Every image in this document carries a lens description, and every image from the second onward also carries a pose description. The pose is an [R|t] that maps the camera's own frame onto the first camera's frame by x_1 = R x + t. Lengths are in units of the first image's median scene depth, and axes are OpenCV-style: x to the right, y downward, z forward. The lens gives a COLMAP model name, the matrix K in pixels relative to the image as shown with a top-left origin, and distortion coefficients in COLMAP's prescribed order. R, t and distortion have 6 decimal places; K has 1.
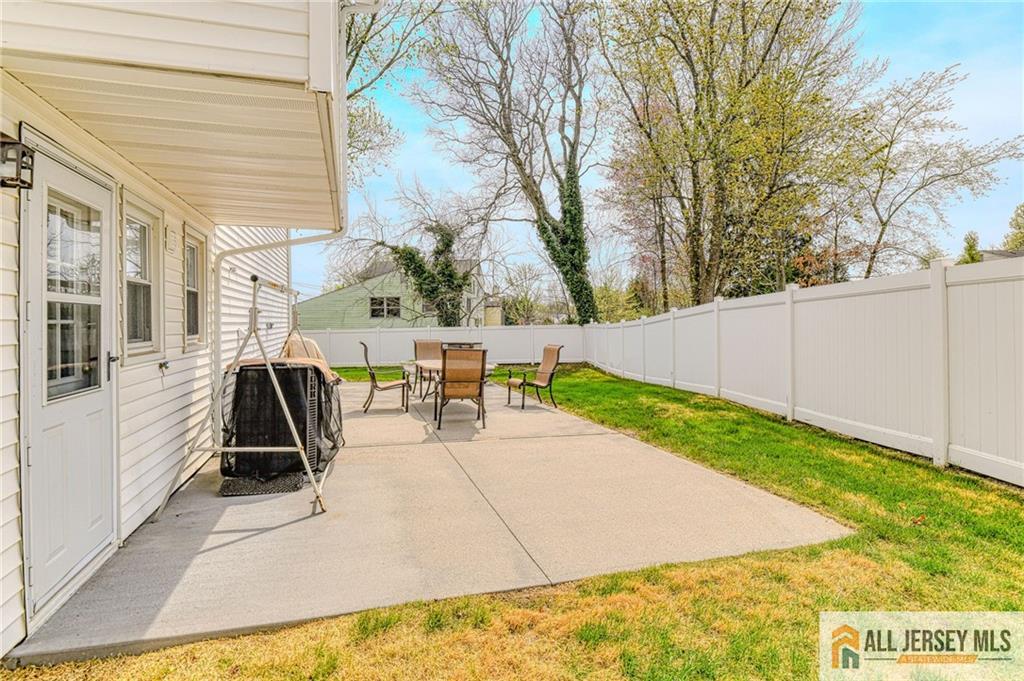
lens RADIAL K [[509.7, 0, 508.9], [0, 509.7, 319.8], [0, 0, 1]] dist [-0.004387, -0.000319]
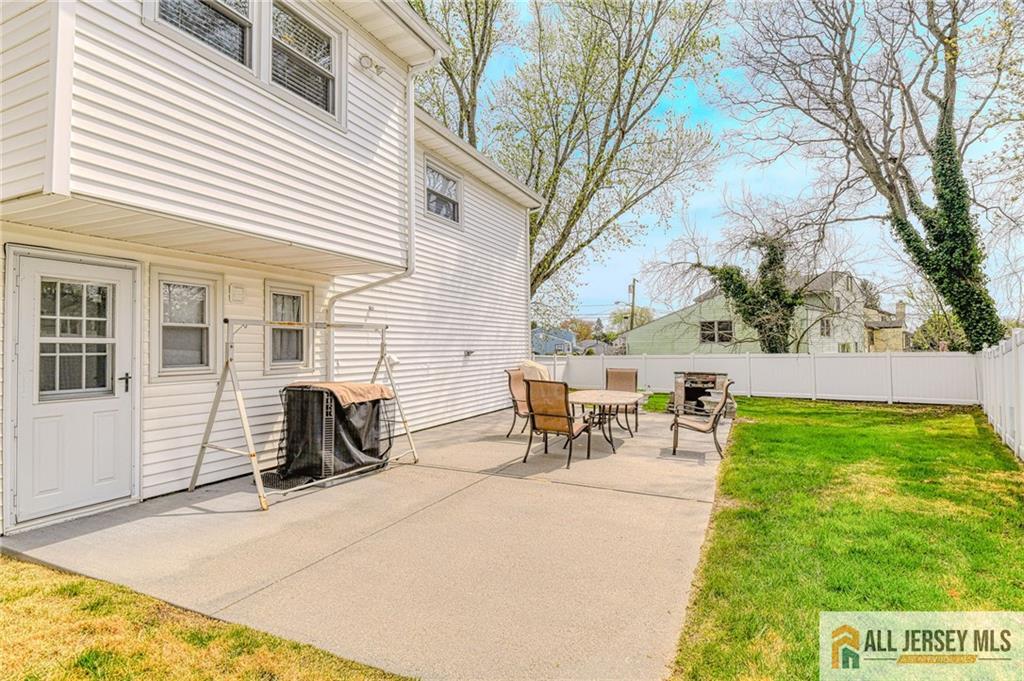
lens RADIAL K [[516.2, 0, 536.4], [0, 516.2, 341.3], [0, 0, 1]] dist [-0.010643, -0.000734]
pose [[0.769105, -0.004813, -0.639105, 0.391406], [0.001732, 0.999984, -0.005446, -0.008040], [0.639121, 0.003081, 0.769100, 0.197562]]
